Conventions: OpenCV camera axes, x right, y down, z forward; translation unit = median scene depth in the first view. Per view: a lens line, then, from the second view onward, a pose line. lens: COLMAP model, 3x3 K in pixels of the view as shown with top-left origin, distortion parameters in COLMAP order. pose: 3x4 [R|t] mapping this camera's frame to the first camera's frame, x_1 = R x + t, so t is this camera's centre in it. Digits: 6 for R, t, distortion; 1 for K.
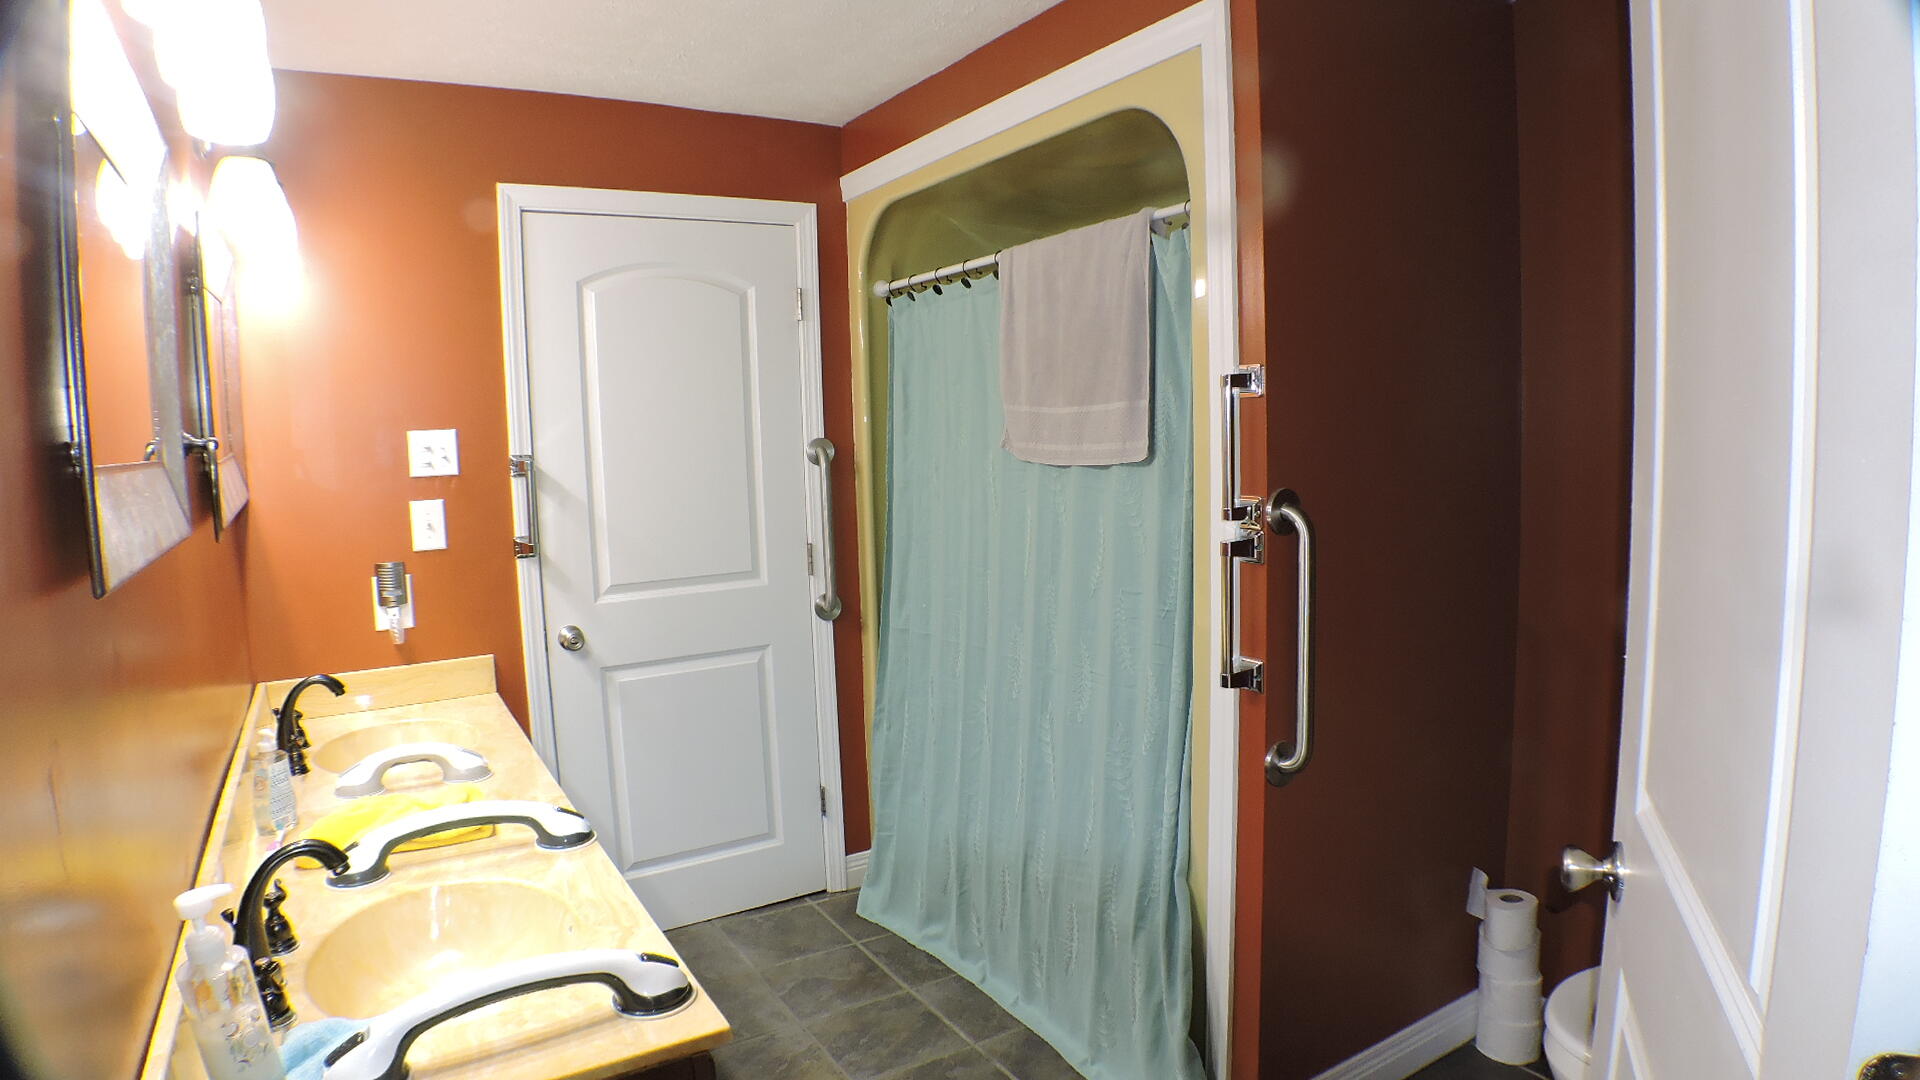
lens RADIAL K [[1067.9, 0, 958.2], [0, 1067.9, 531.0], [0, 0, 1]] dist [-0.131300, 0.021583]
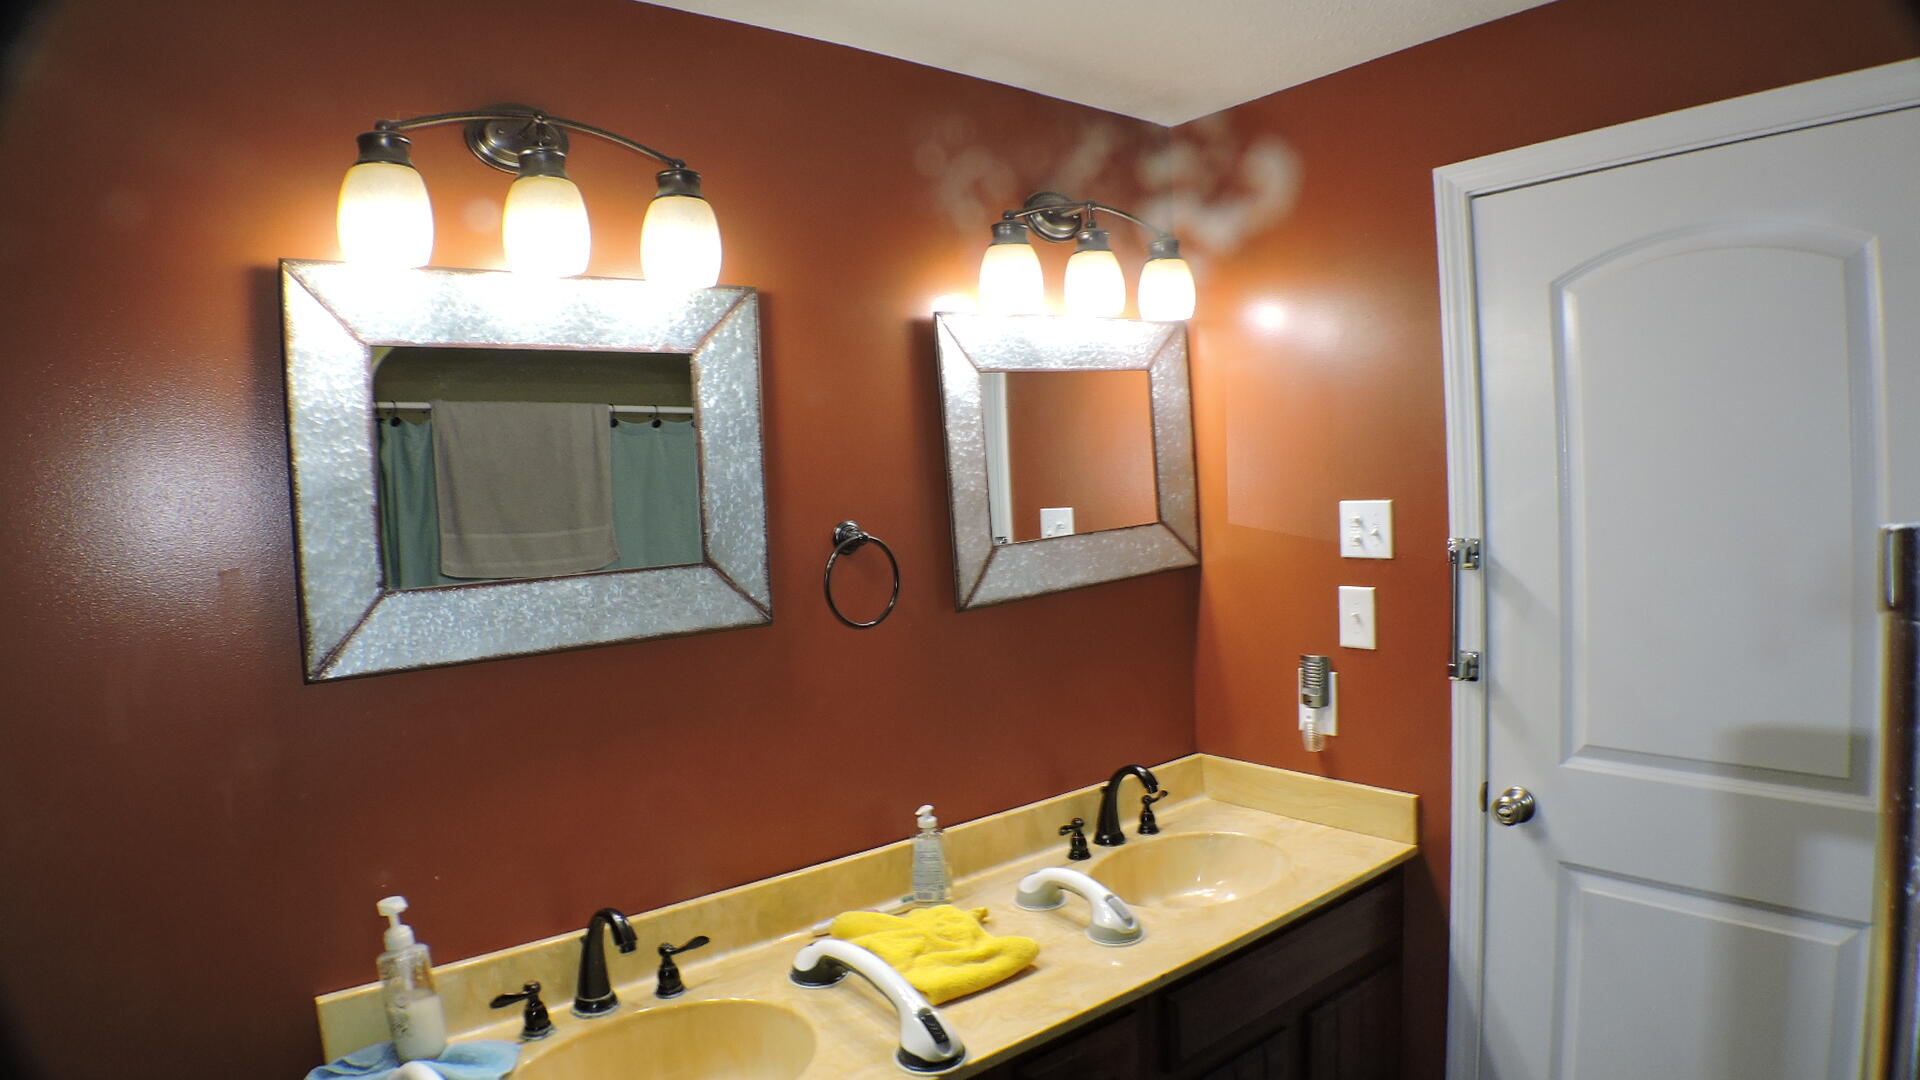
lens RADIAL K [[1067.9, 0, 958.2], [0, 1067.9, 531.0], [0, 0, 1]] dist [-0.131300, 0.021583]
pose [[0.119199, 0.064577, -0.990768, 0.256083], [-0.061107, 0.996468, 0.057597, -0.100313], [0.990988, 0.053677, 0.122724, 0.581185]]
